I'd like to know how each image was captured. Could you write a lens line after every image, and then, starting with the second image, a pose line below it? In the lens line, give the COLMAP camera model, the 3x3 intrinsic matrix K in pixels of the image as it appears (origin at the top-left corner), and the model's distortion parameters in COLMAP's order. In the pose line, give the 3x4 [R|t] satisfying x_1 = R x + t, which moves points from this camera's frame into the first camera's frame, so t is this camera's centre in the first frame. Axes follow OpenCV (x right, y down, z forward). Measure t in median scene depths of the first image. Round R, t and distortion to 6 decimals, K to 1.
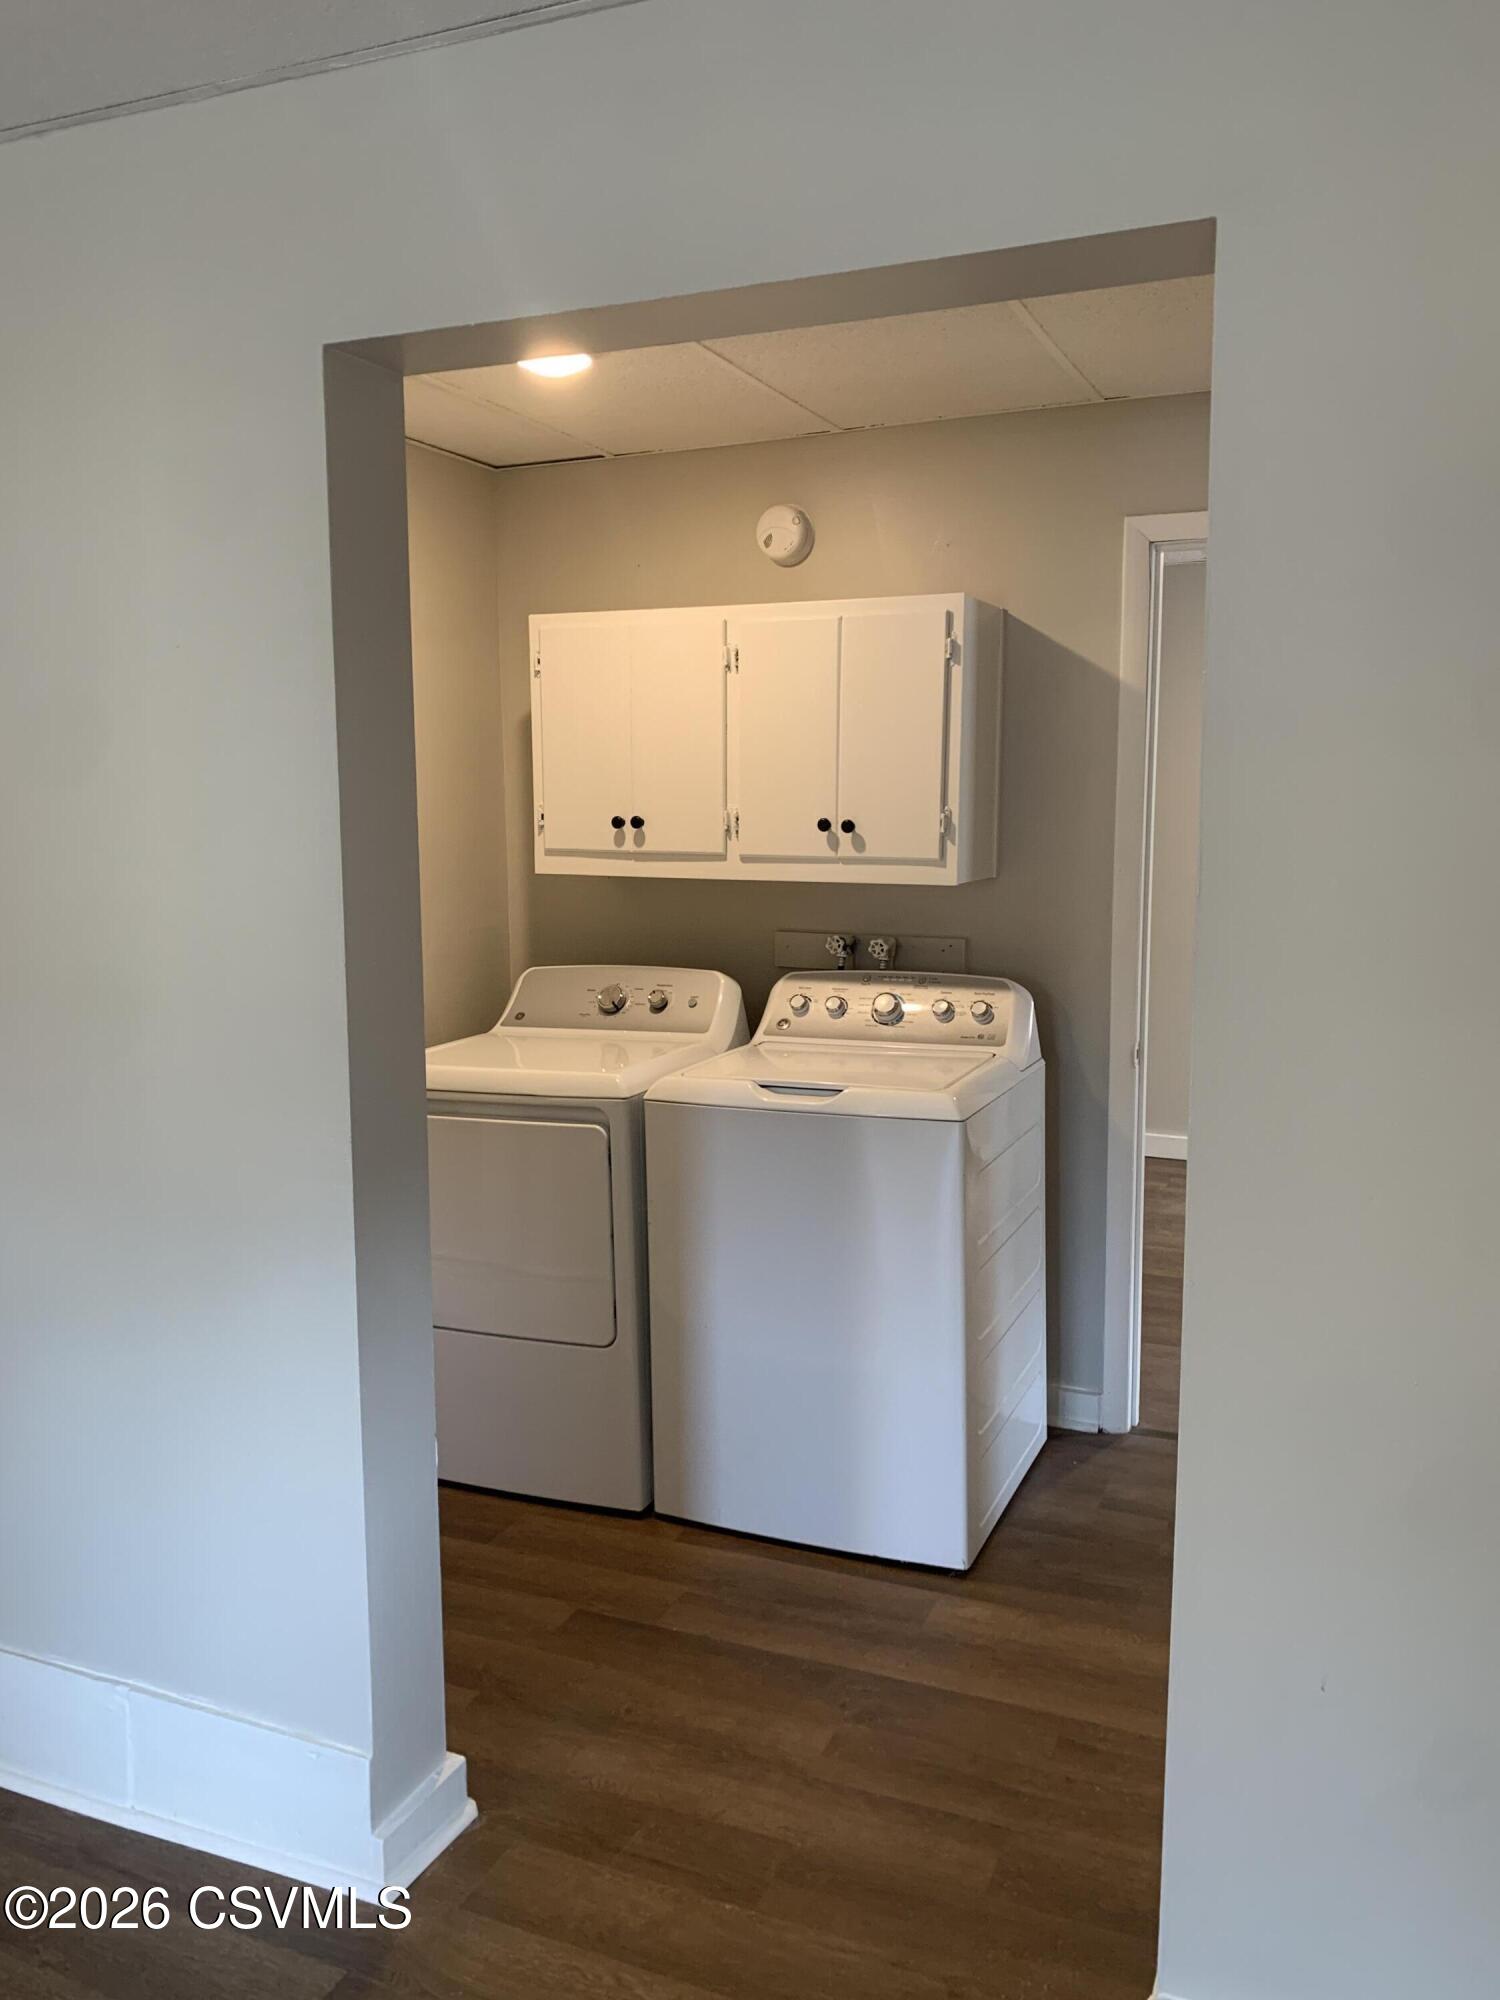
lens RADIAL K [[1570.1, 0, 750.0], [0, 1570.1, 1000.0], [0, 0, 1]] dist [0.008430, -0.062659]
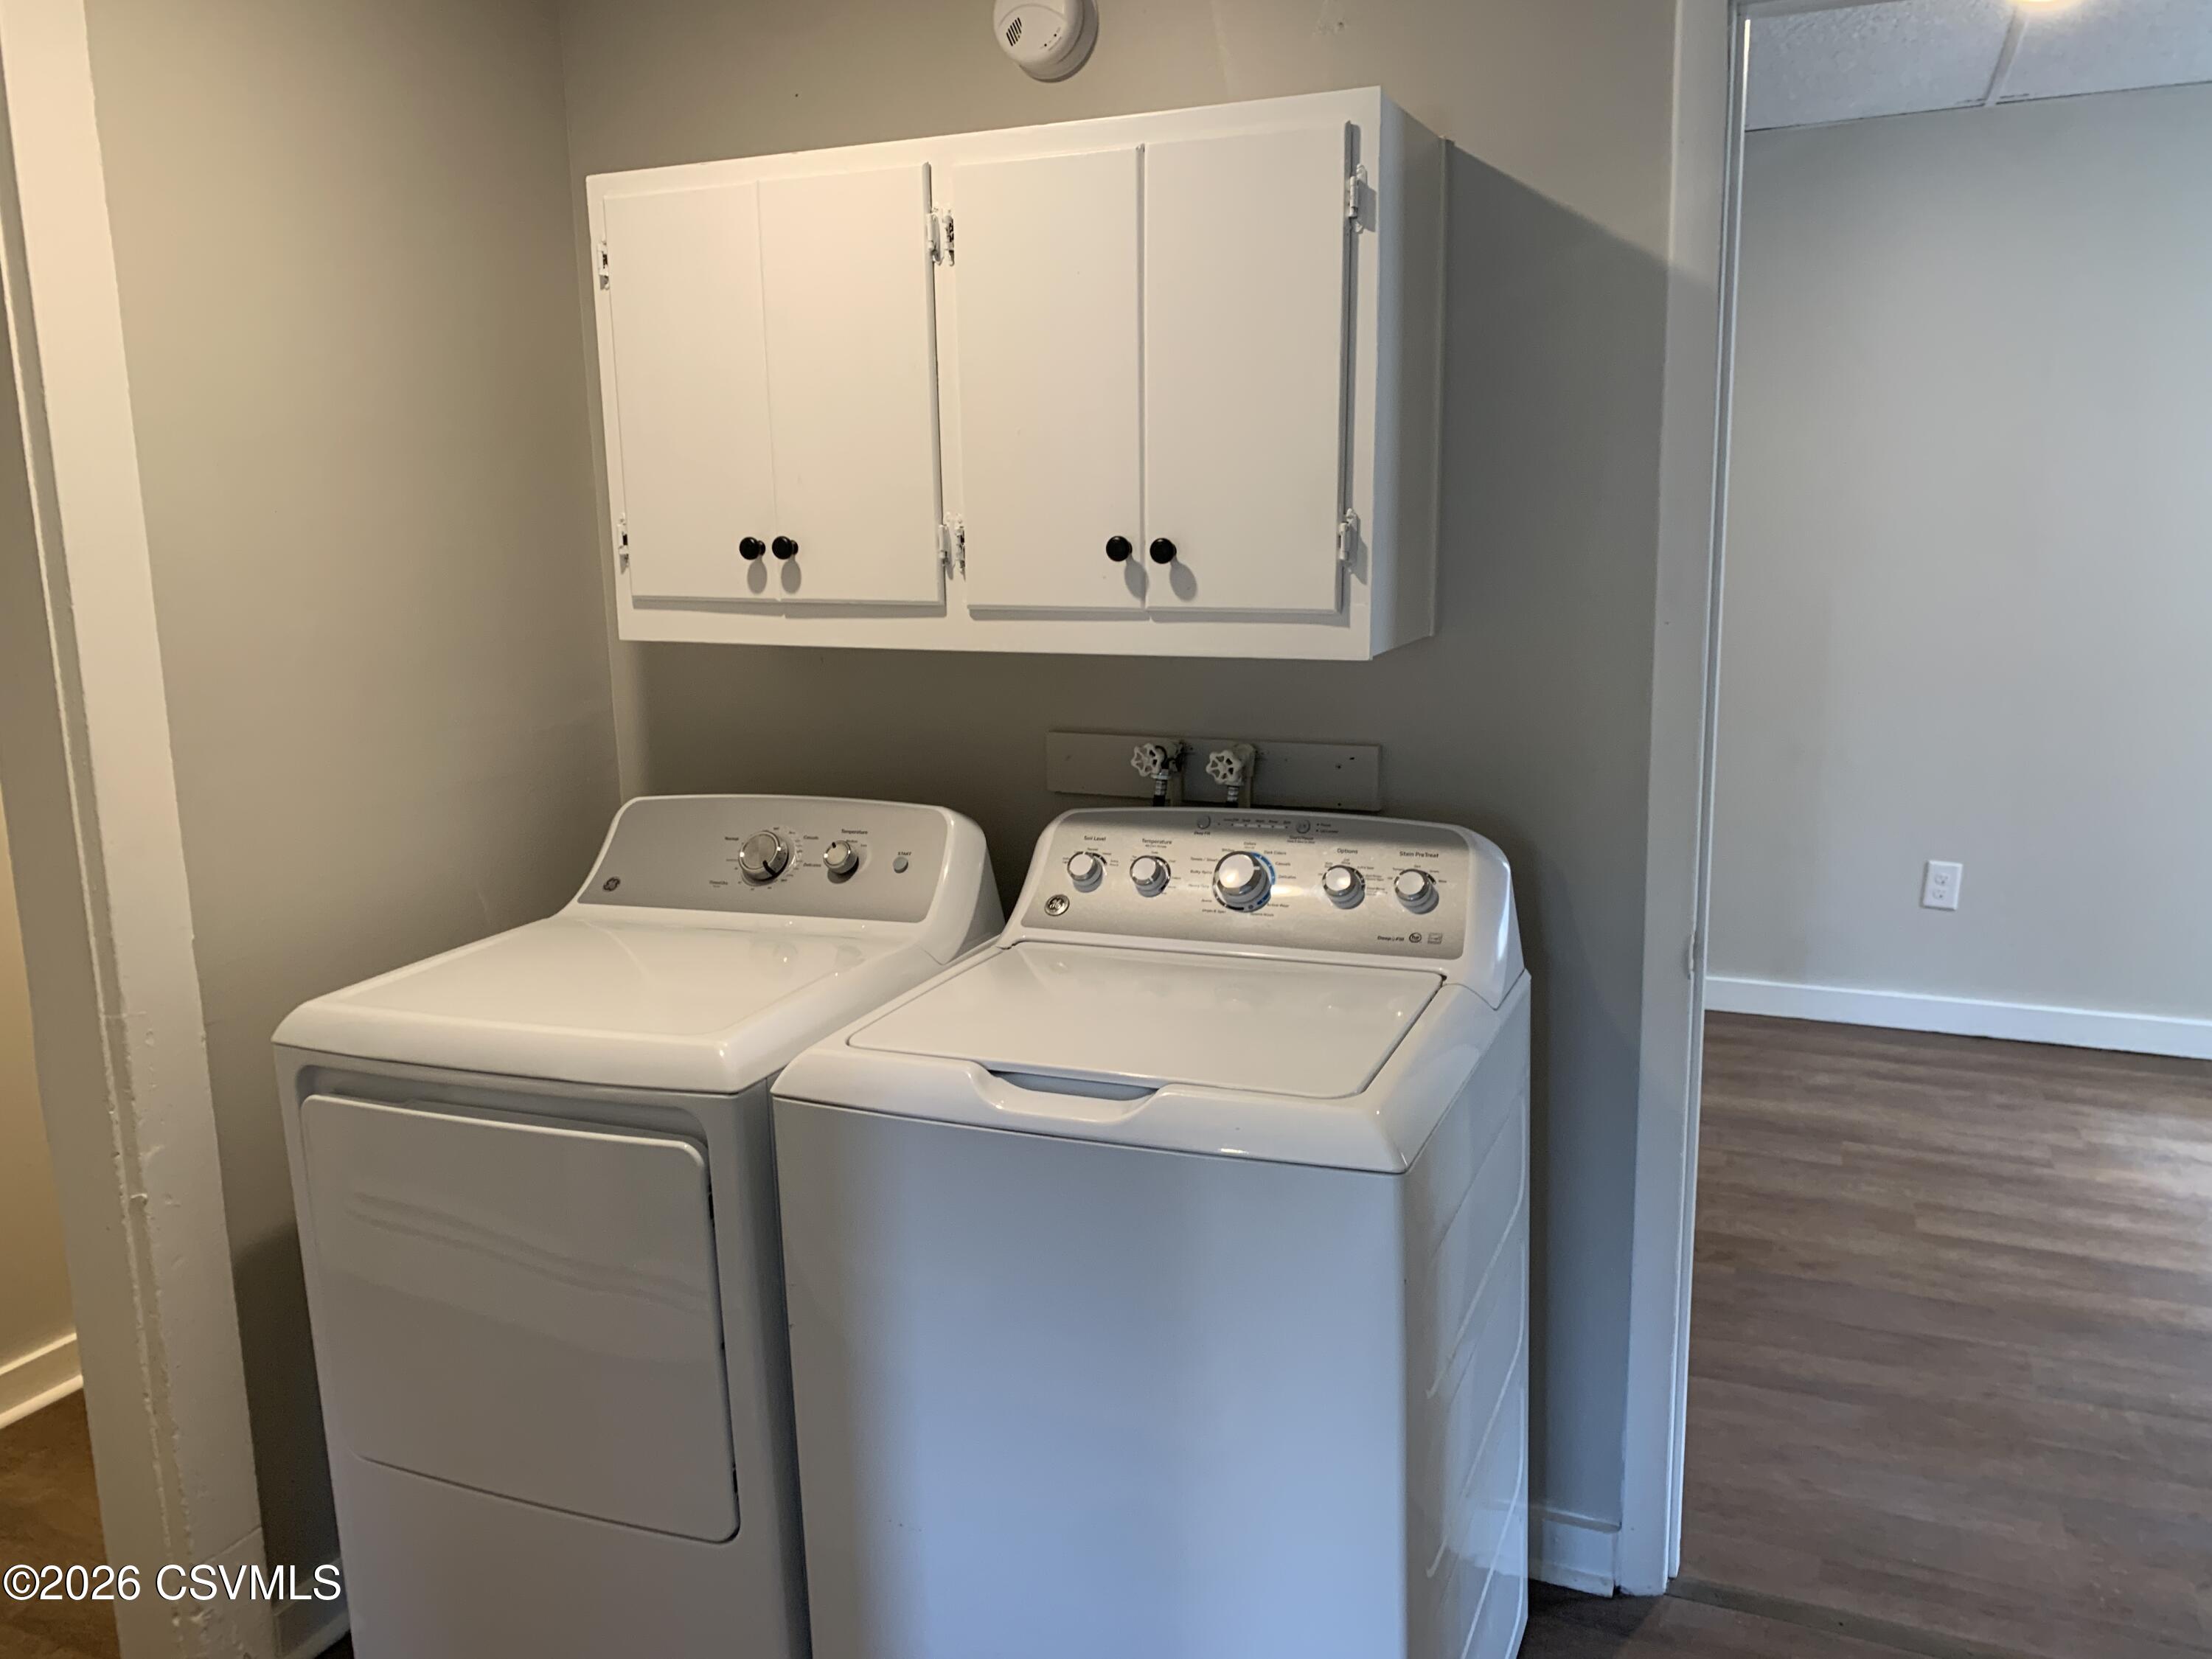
lens RADIAL K [[1736.6, 0, 1106.0], [0, 1736.6, 829.5], [0, 0, 1]] dist [0.008430, -0.062659]
pose [[0.999775, -0.018869, 0.009684, 0.033868], [0.018284, 0.998189, 0.057302, -0.047815], [-0.010747, -0.057112, 0.998310, 0.387487]]
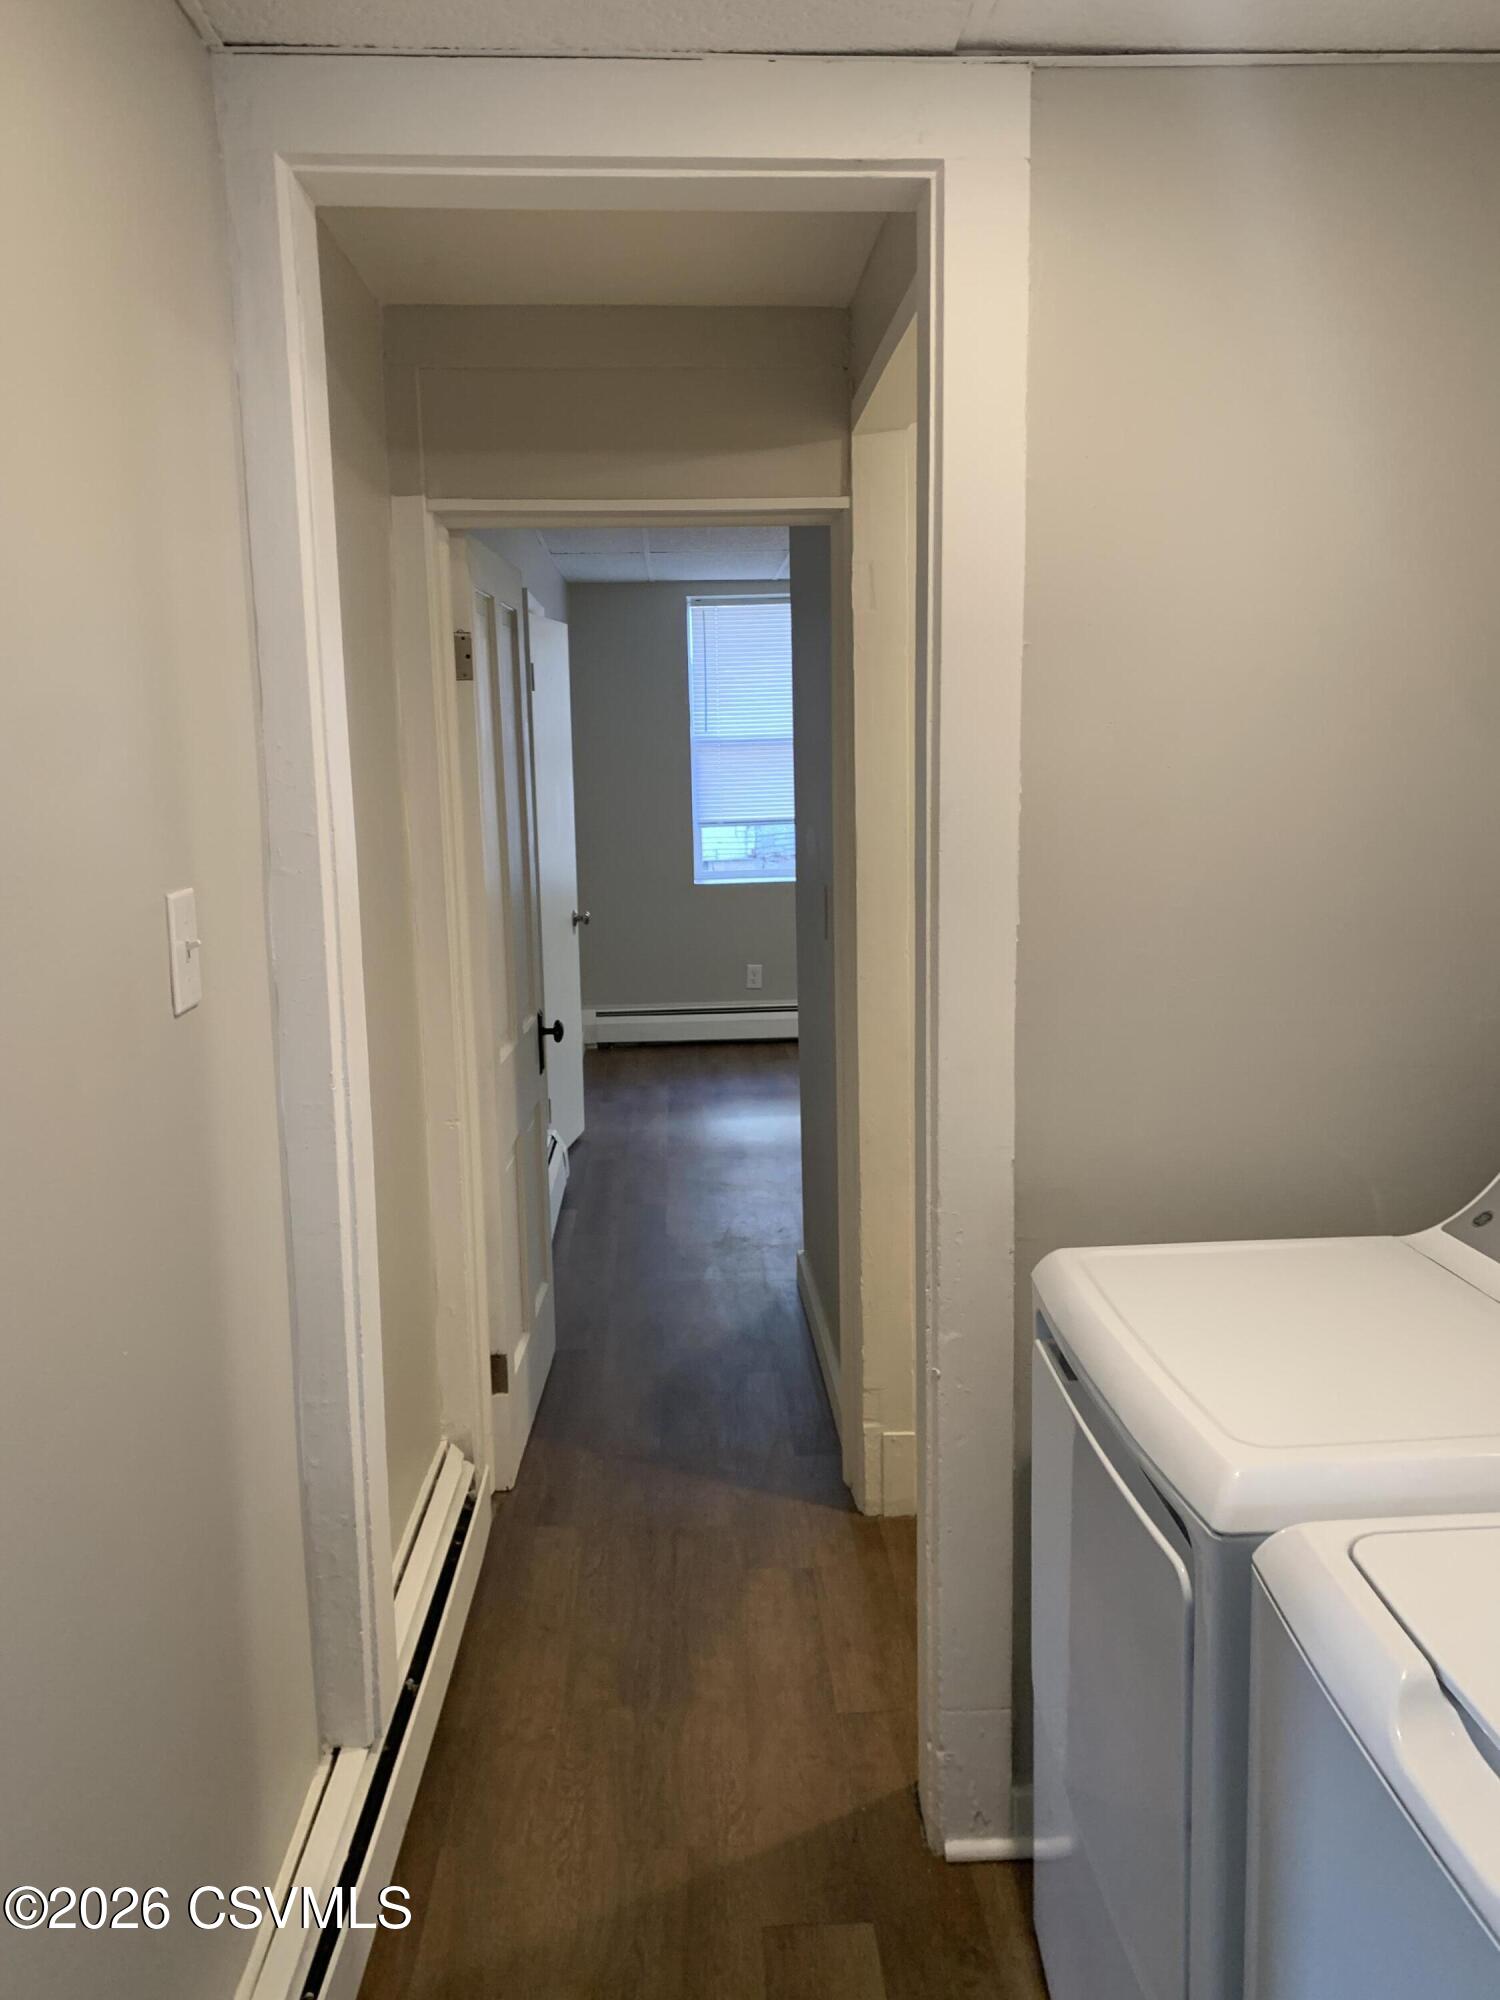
lens RADIAL K [[1535.5, 0, 750.0], [0, 1535.5, 1000.0], [0, 0, 1]] dist [0.004205, 0.001280]
pose [[0.433652, 0.142823, -0.889690, 0.178864], [-0.100882, 0.988847, 0.109568, -0.092319], [0.895416, 0.042240, 0.443223, 0.642623]]
